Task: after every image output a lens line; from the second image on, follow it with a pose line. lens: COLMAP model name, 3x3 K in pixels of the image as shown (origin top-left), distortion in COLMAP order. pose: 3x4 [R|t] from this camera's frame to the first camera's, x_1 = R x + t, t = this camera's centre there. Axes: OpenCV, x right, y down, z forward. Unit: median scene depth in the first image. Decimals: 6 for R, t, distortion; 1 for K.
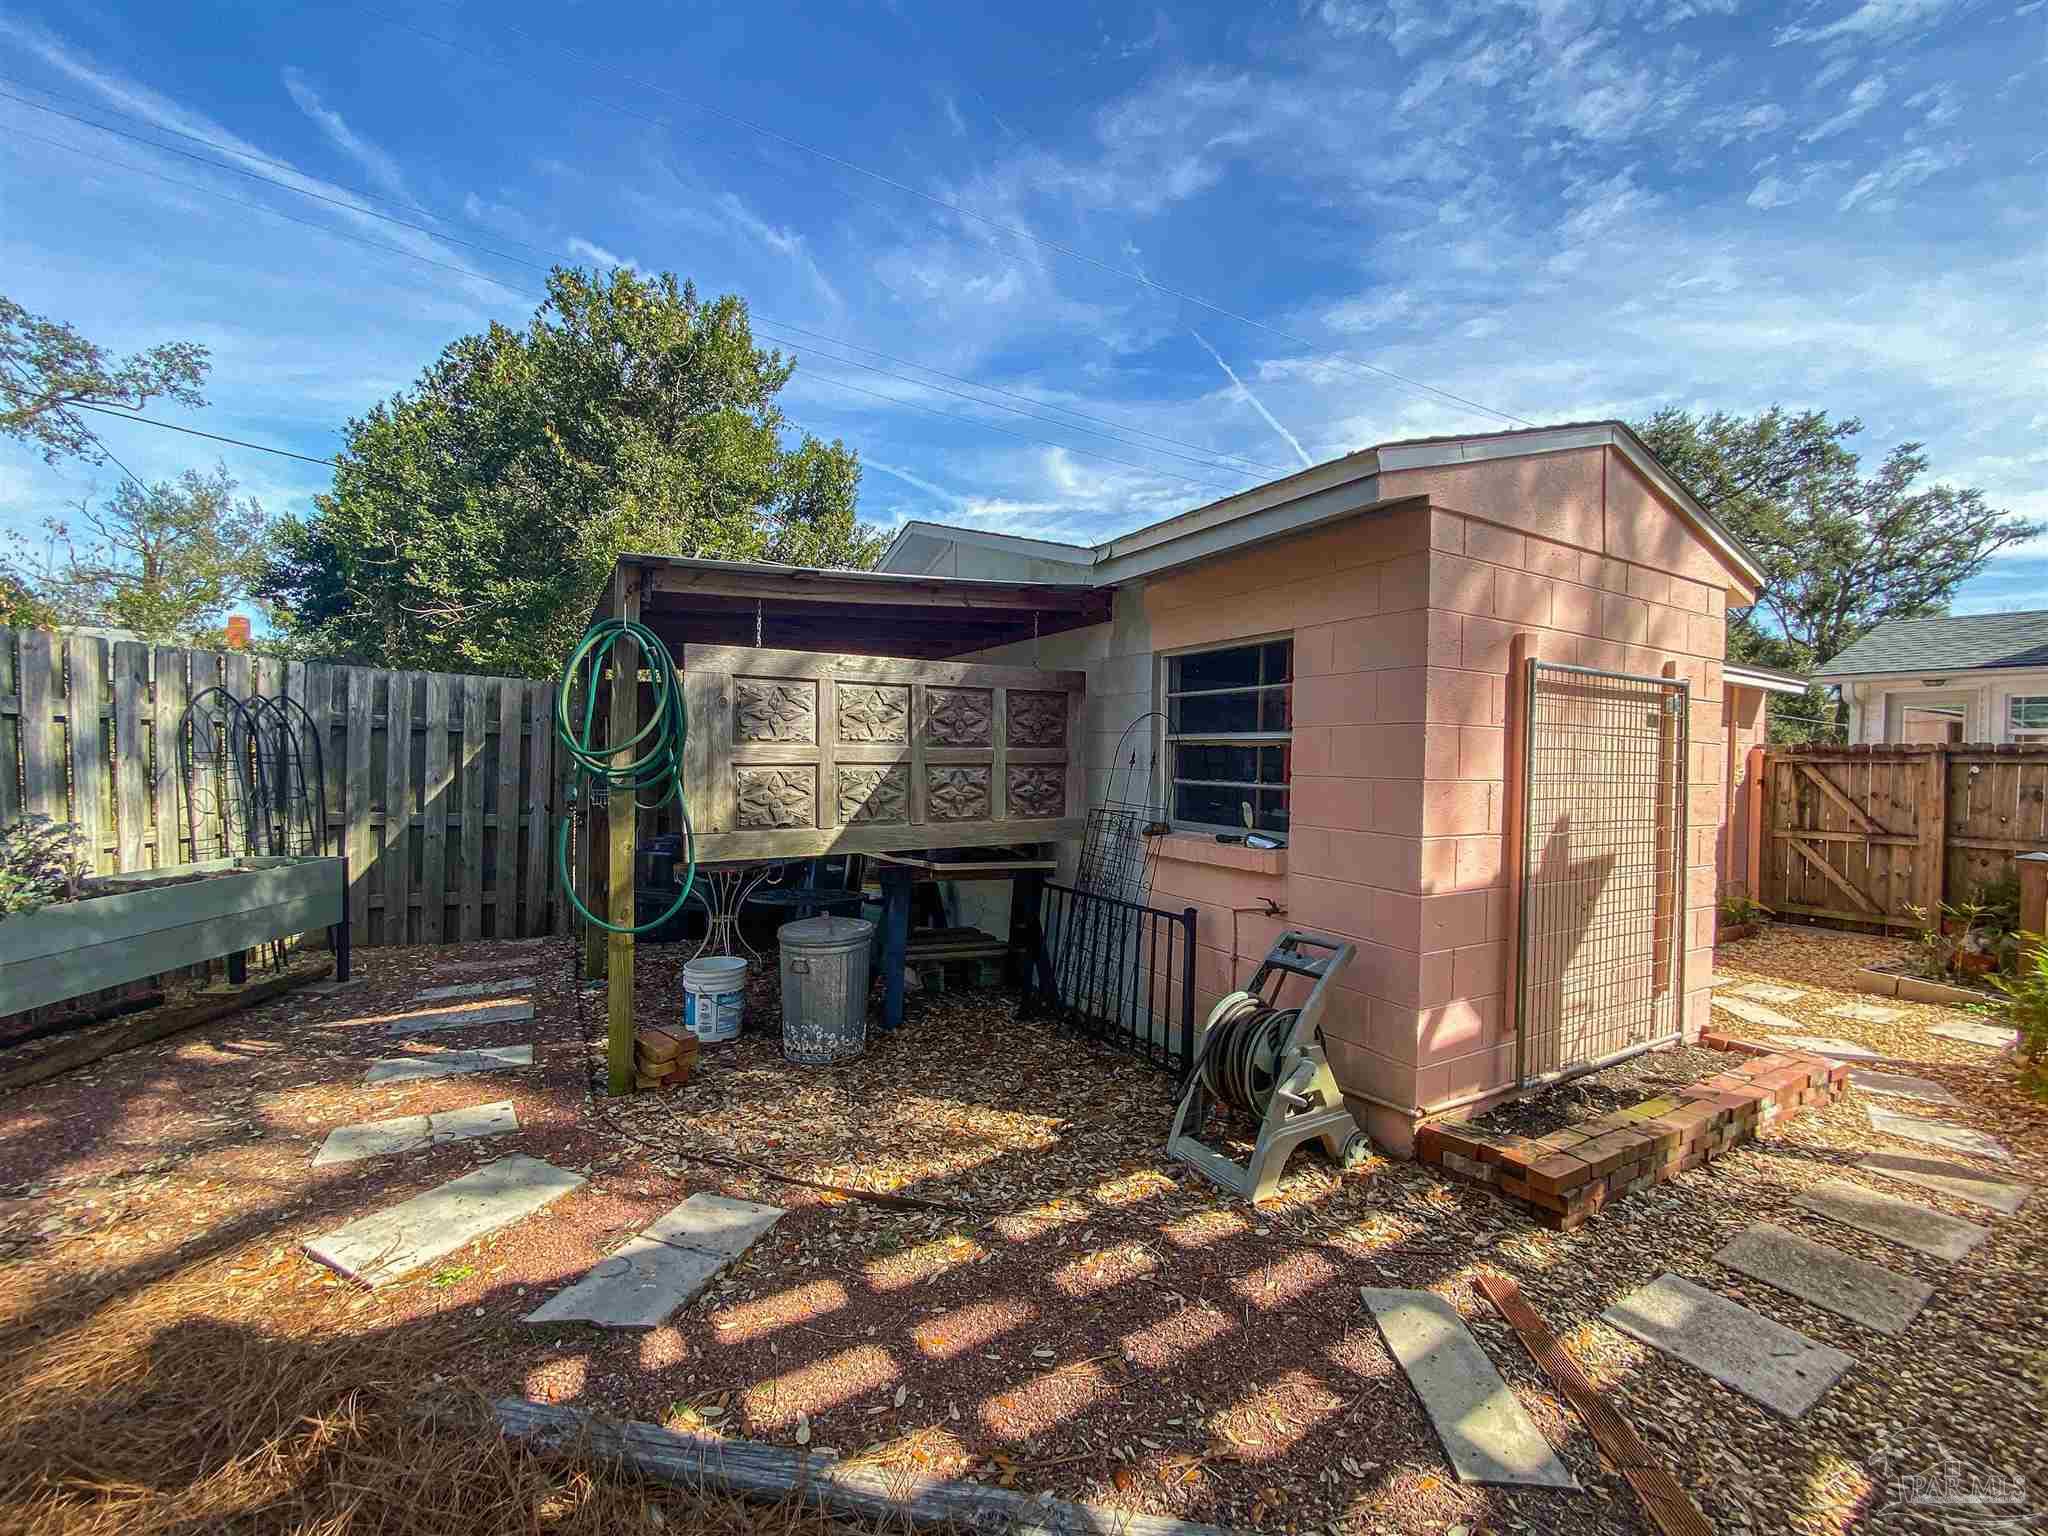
lens RADIAL K [[826.1, 0, 1024.0], [0, 826.1, 768.0], [0, 0, 1]] dist [0.000392, -0.011670]
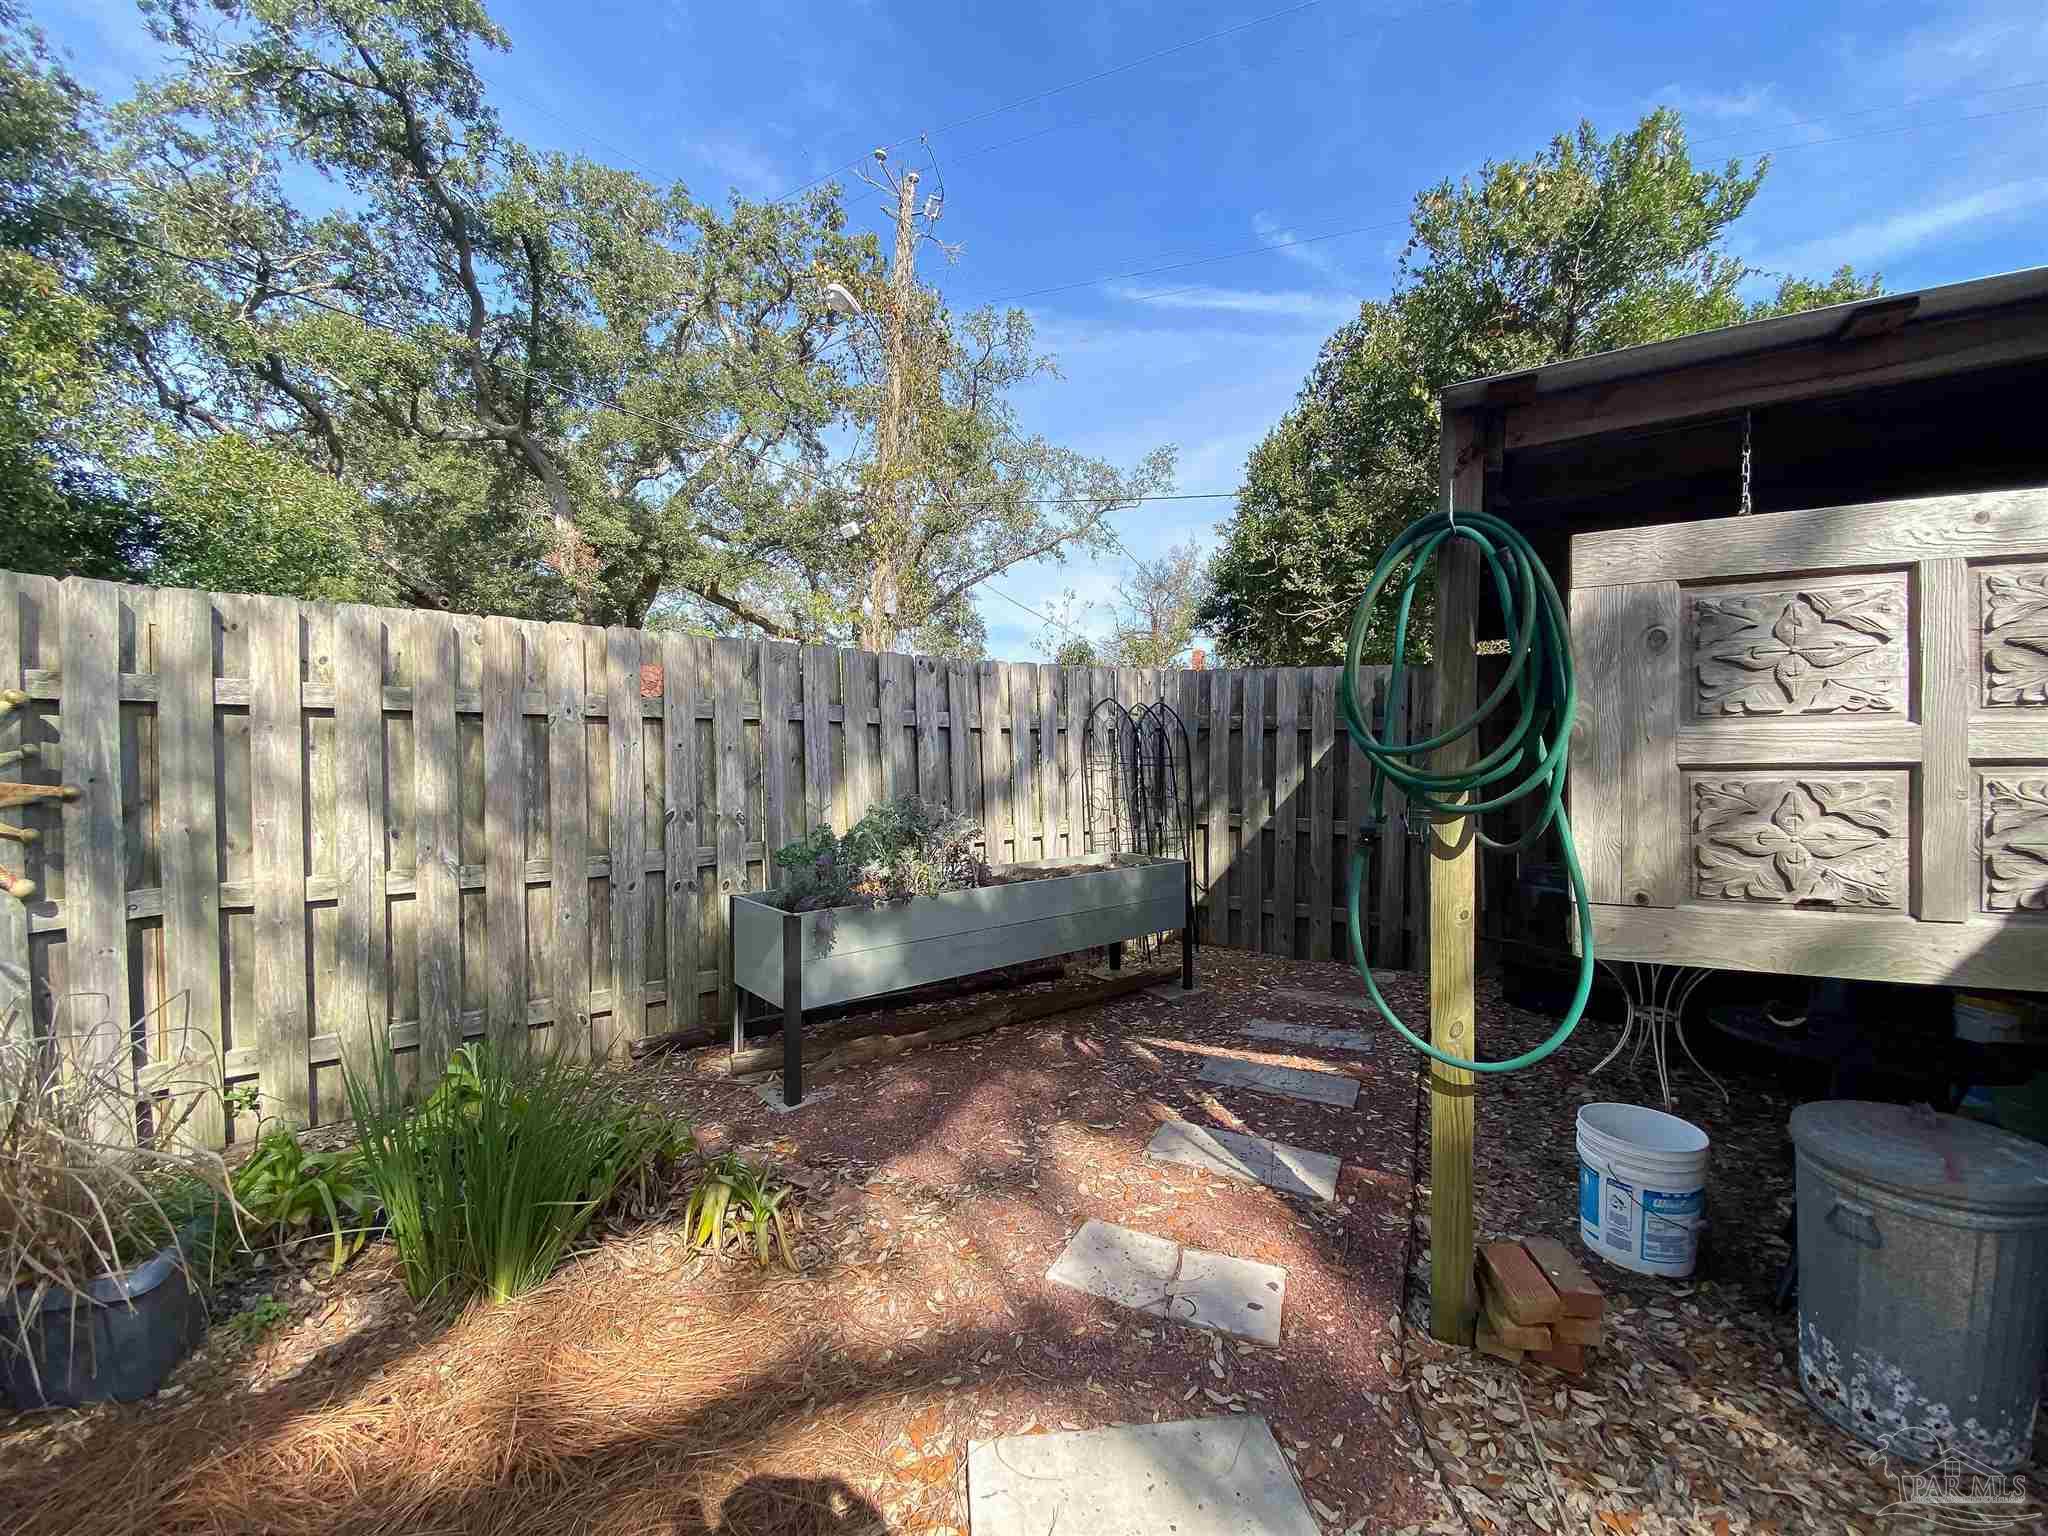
lens RADIAL K [[832.7, 0, 1024.0], [0, 832.7, 768.0], [0, 0, 1]] dist [0.044946, -0.034311]
pose [[0.551673, -0.002295, -0.834058, -0.126843], [0.004901, 0.999988, 0.000490, -0.004998], [0.834046, -0.004358, 0.551677, 0.339270]]
